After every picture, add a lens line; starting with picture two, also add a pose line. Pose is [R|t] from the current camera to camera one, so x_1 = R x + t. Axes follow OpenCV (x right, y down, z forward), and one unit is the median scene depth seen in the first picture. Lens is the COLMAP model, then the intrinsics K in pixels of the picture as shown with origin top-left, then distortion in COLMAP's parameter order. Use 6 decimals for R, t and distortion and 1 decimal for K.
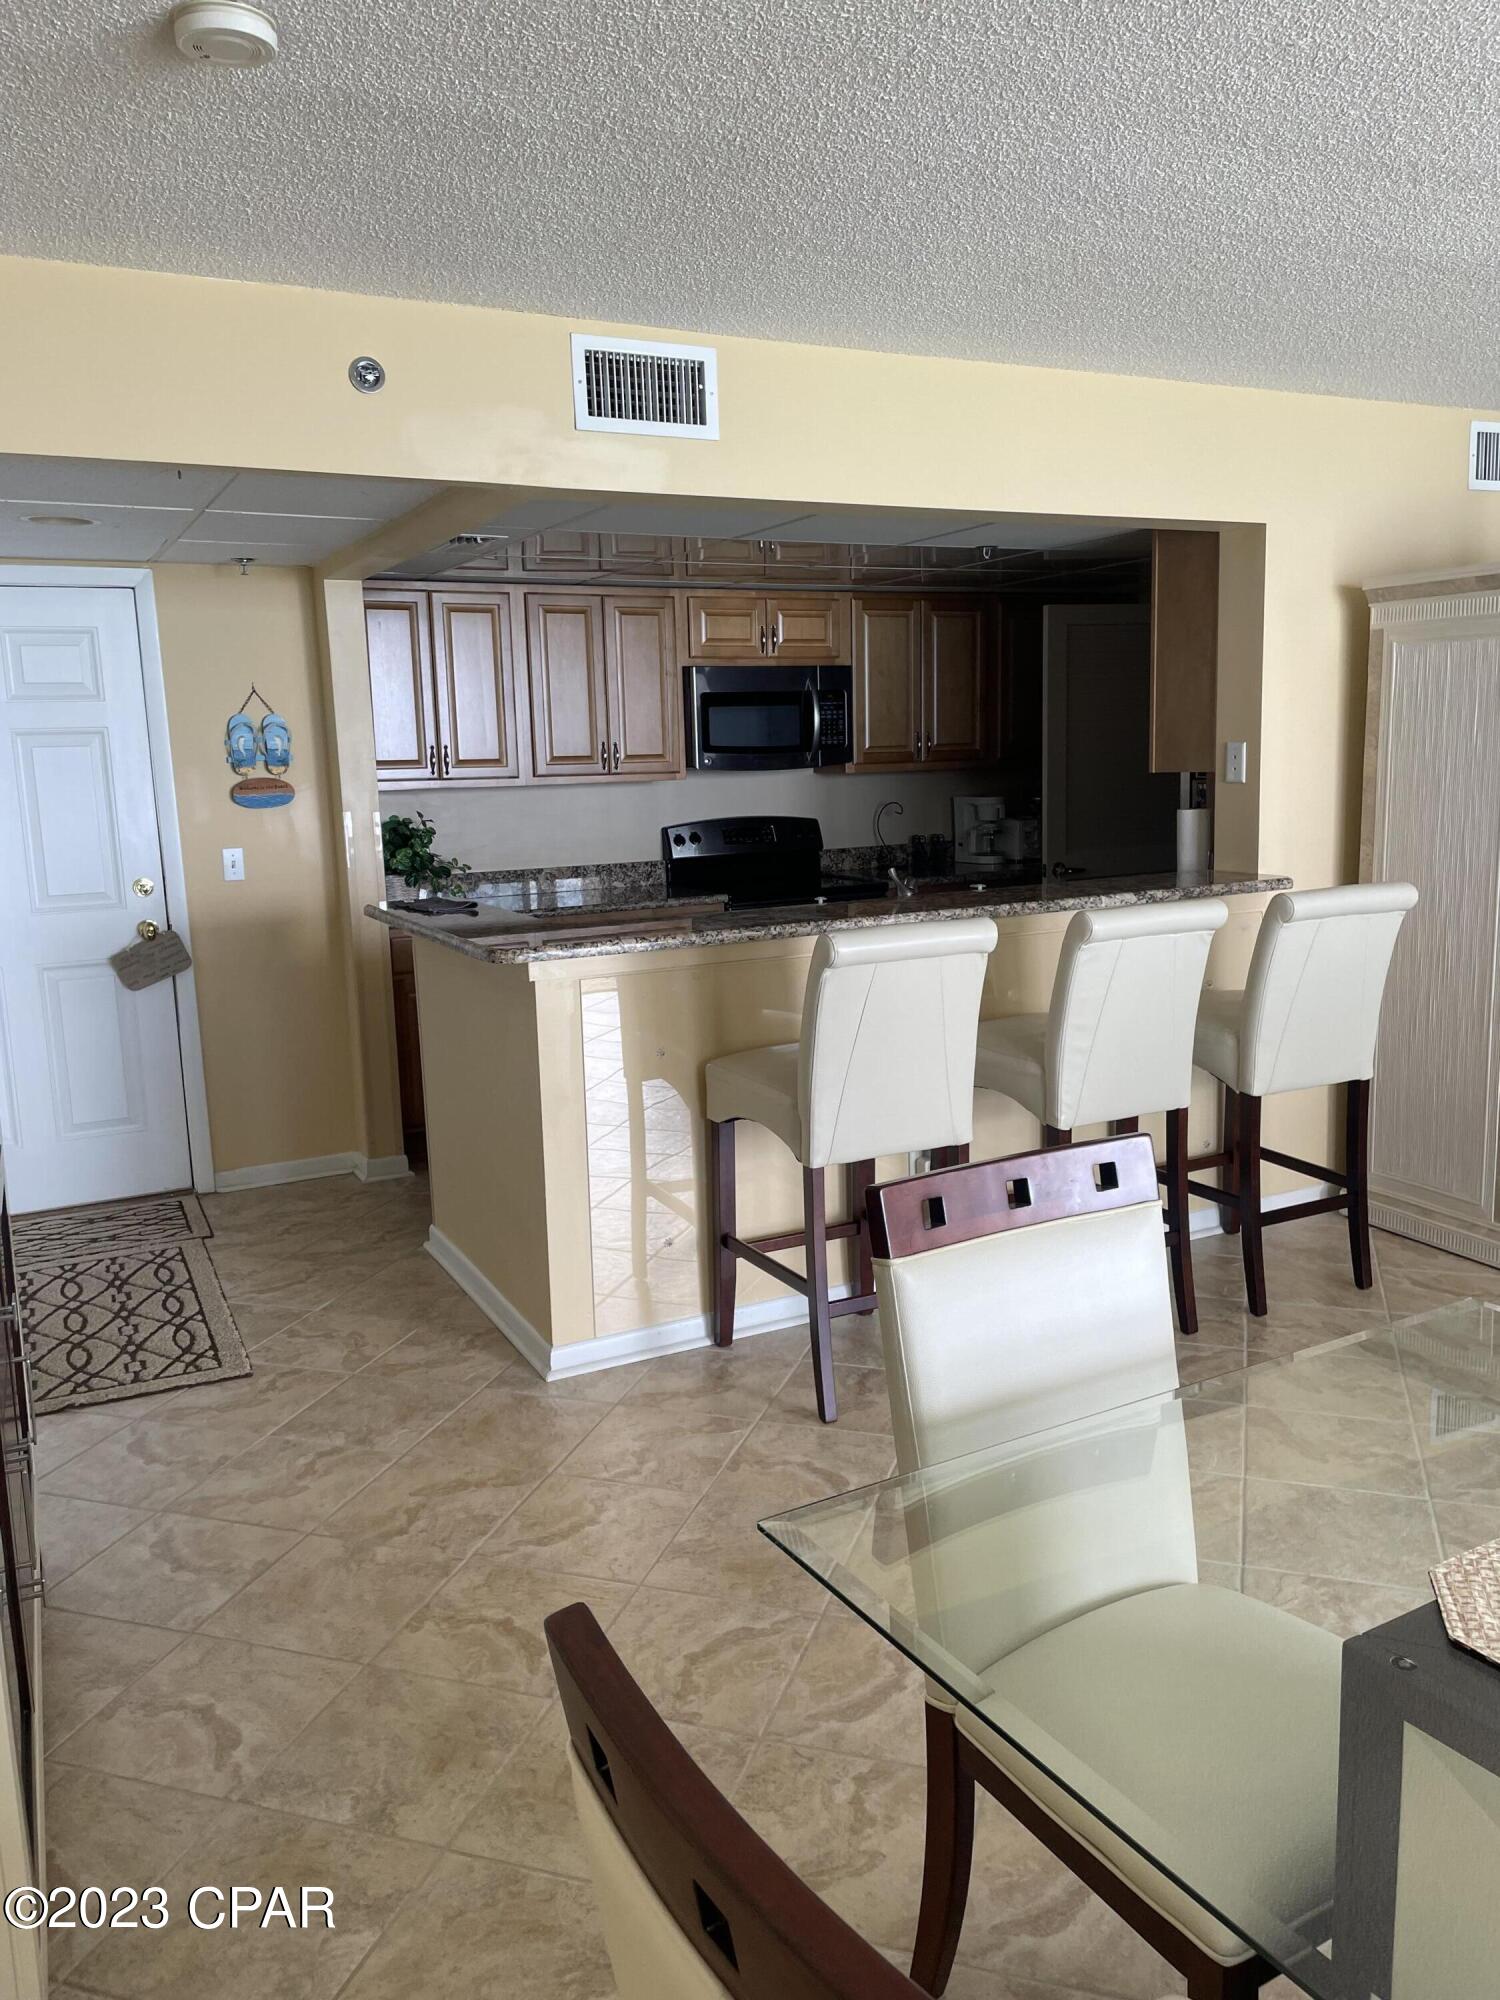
lens RADIAL K [[1522.8, 0, 752.2], [0, 1522.8, 997.0], [0, 0, 1]] dist [0.079620, -0.099786]
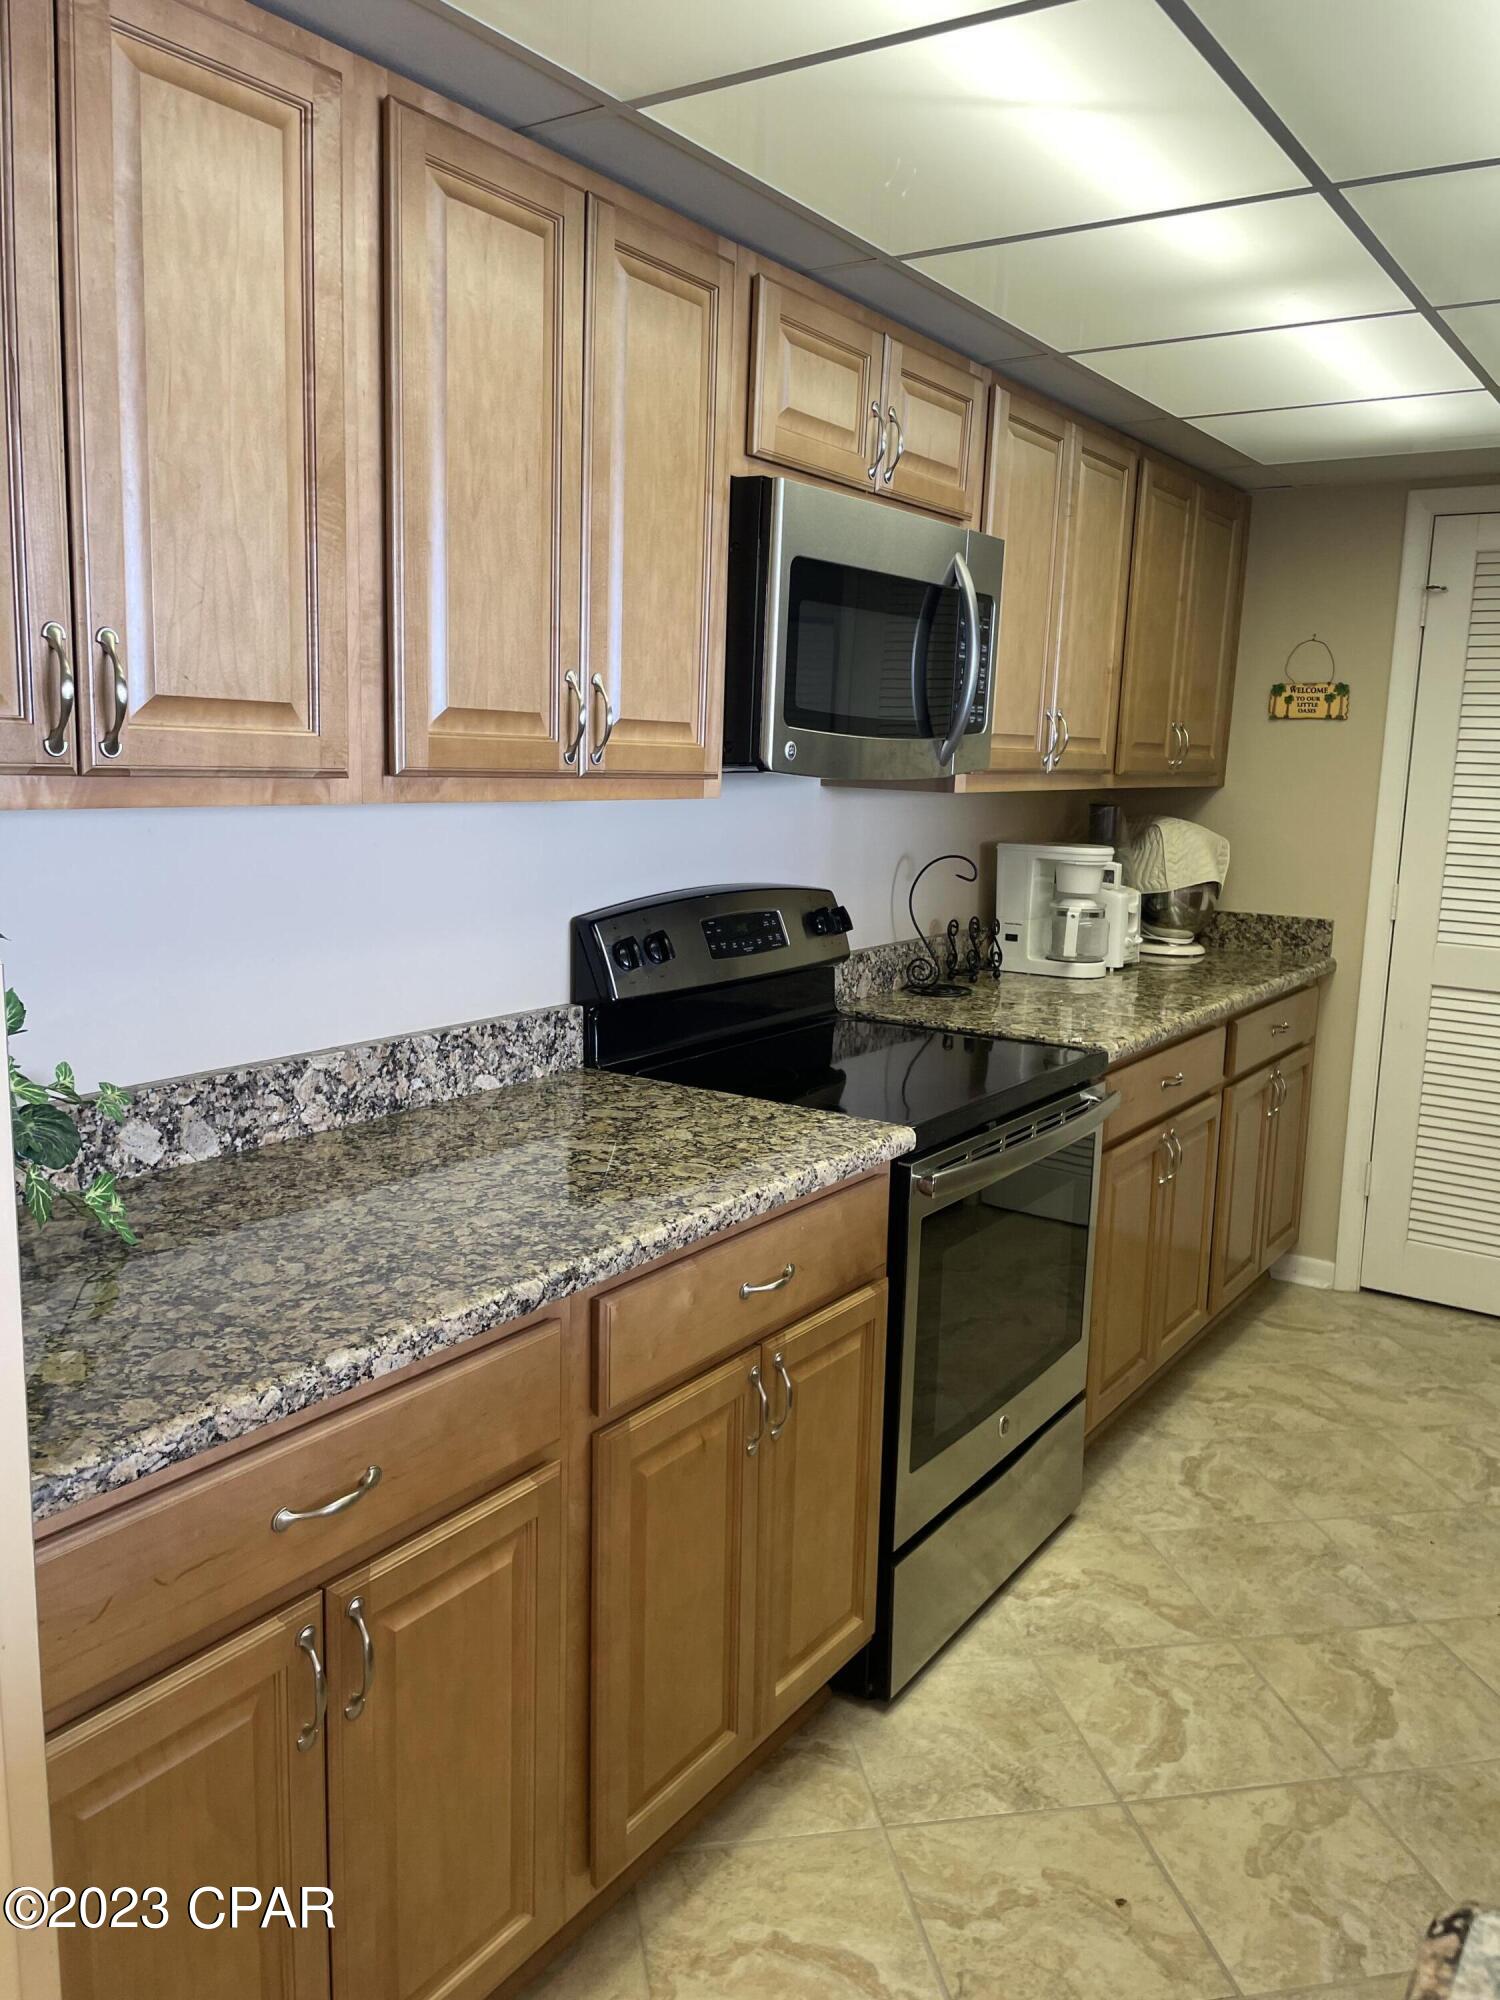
lens RADIAL K [[1522.8, 0, 746.6], [0, 1522.8, 1001.0], [0, 0, 1]] dist [0.079620, -0.099786]
pose [[0.873701, -0.029917, 0.485542, -0.206399], [0.029751, 0.999525, 0.008051, -0.093142], [-0.485552, 0.007411, 0.874176, 0.654437]]
